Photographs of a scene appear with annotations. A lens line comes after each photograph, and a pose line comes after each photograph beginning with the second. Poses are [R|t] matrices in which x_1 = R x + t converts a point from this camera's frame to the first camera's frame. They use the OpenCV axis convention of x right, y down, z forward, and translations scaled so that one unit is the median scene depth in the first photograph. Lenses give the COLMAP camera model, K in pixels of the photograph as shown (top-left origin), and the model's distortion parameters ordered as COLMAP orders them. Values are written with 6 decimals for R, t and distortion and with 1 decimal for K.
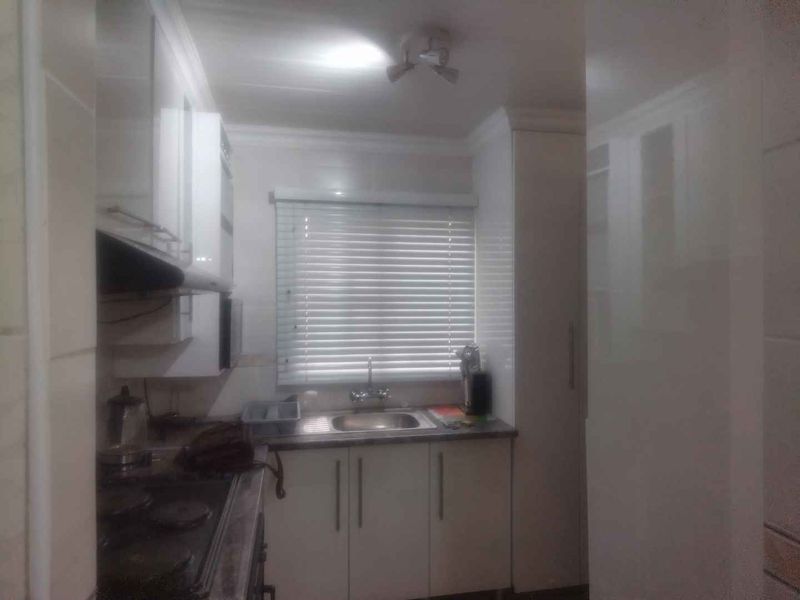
lens RADIAL K [[537.0, 0, 400.0], [0, 537.0, 300.0], [0, 0, 1]] dist [-0.001082, -0.001088]
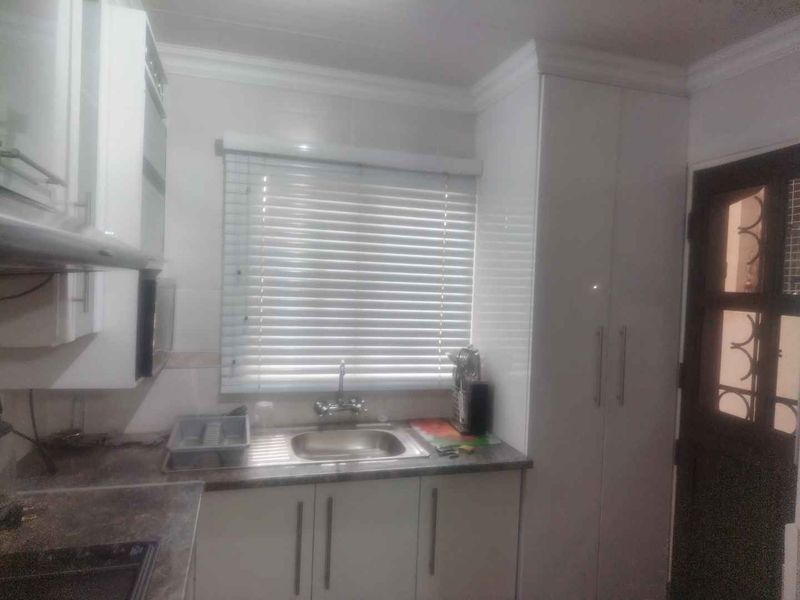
lens RADIAL K [[537.0, 0, 400.0], [0, 537.0, 300.0], [0, 0, 1]] dist [-0.001082, -0.001088]
pose [[0.995318, 0.033759, 0.090570, -0.046281], [-0.036251, 0.999004, 0.026014, -0.003994], [-0.089602, -0.029176, 0.995550, 0.215573]]
